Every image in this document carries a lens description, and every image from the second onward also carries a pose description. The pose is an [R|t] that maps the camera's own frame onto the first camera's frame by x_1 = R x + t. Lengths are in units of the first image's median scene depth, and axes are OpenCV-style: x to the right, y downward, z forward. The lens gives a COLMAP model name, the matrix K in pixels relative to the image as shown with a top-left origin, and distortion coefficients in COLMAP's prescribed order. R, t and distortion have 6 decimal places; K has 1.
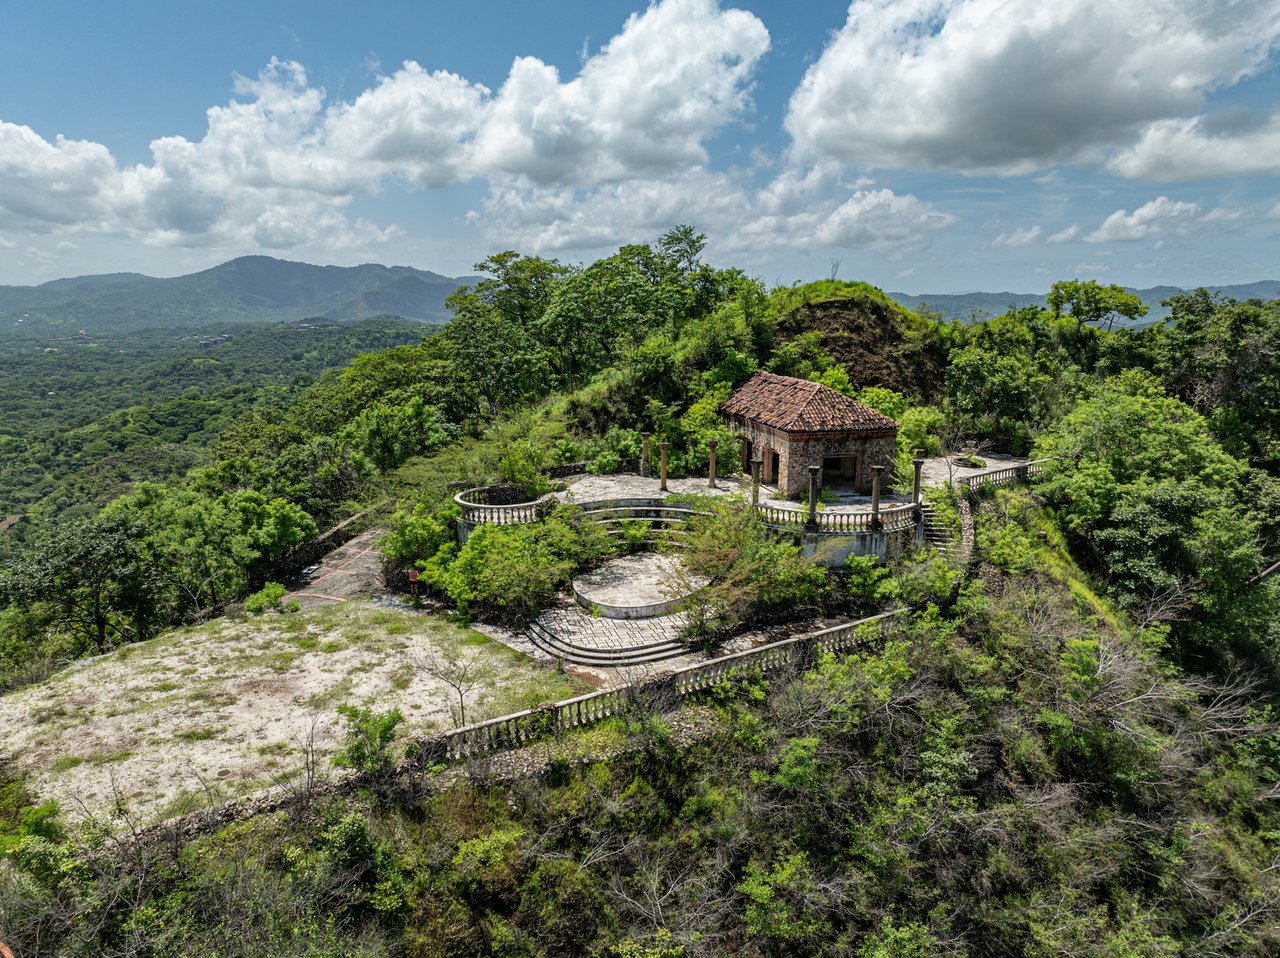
lens RADIAL K [[903.2, 0, 640.0], [0, 903.2, 479.0], [0, 0, 1]] dist [-0.042869, 0.014872]
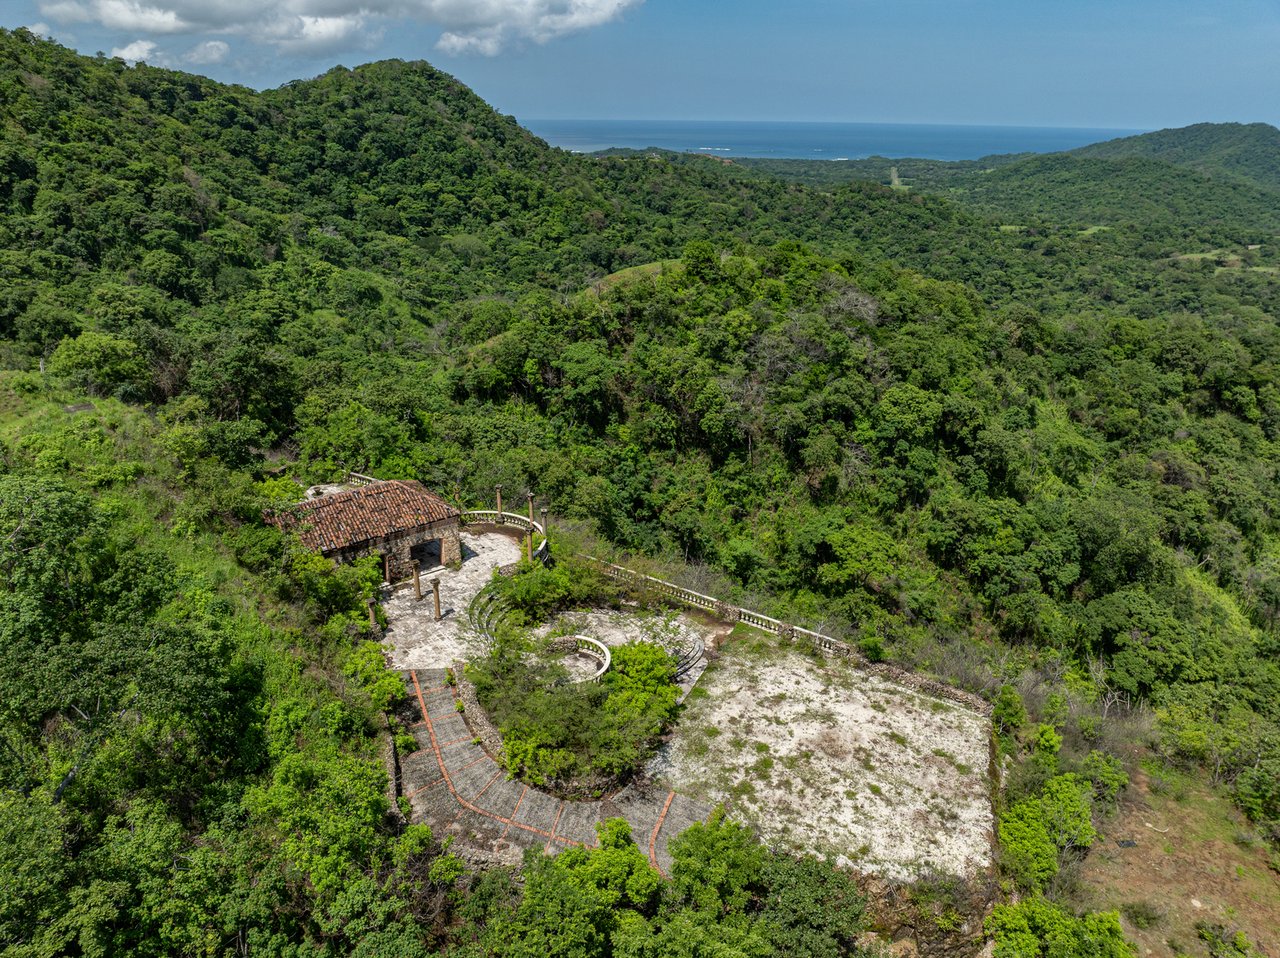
lens RADIAL K [[903.2, 0, 640.0], [0, 903.2, 479.0], [0, 0, 1]] dist [-0.042869, 0.014872]
pose [[-0.376113, -0.354431, 0.856106, -0.737149], [0.179006, 0.878747, 0.442448, -0.451730], [-0.909118, 0.319658, -0.267063, 0.808795]]
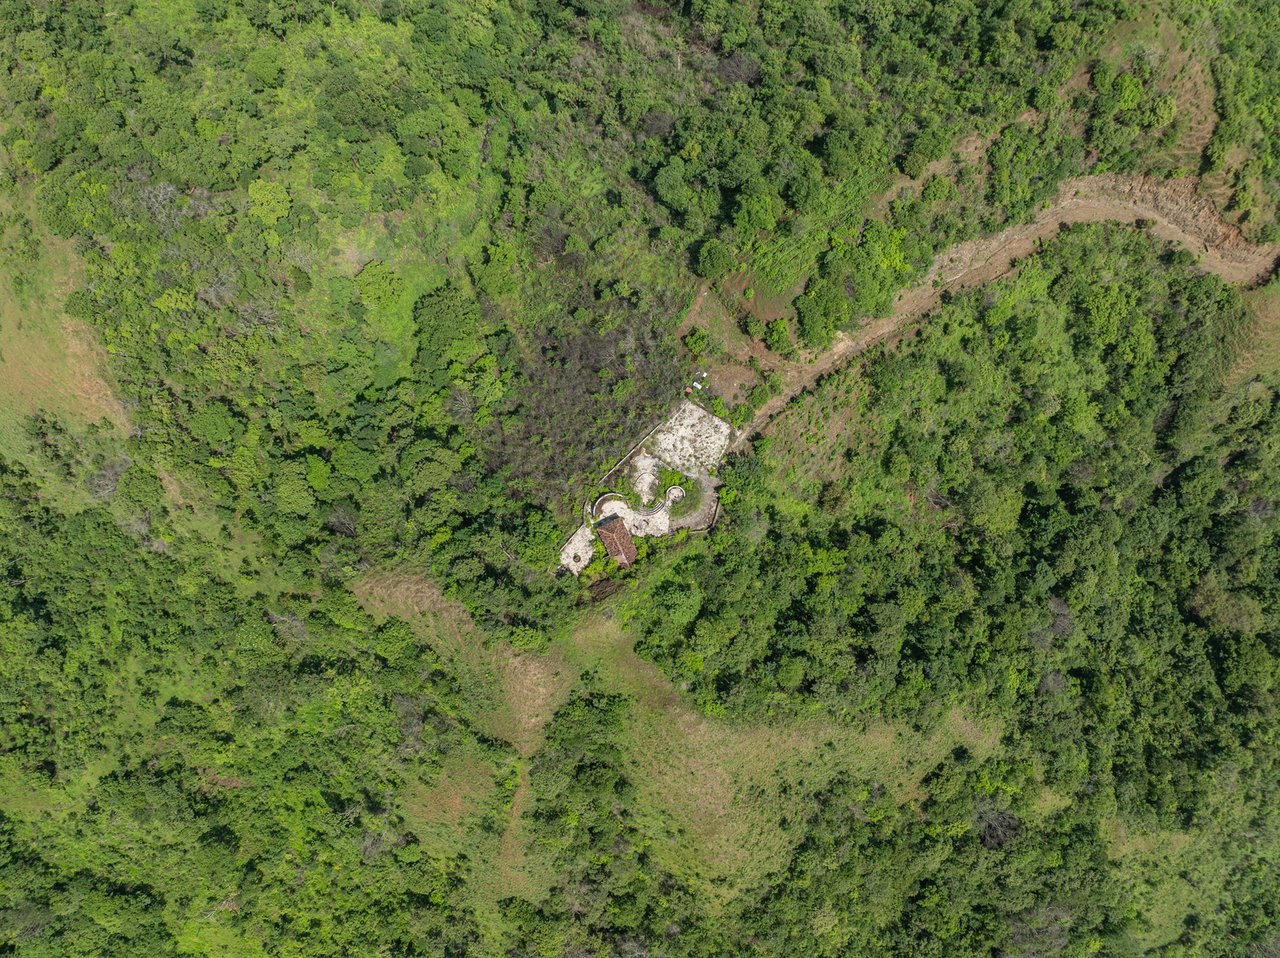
lens RADIAL K [[903.2, 0, 640.0], [0, 903.2, 479.0], [0, 0, 1]] dist [-0.042869, 0.014872]
pose [[-0.982772, 0.184766, -0.004572, 0.034388], [-0.048581, -0.234377, 0.970931, -3.437313], [0.178323, 0.954426, 0.239315, -0.235858]]
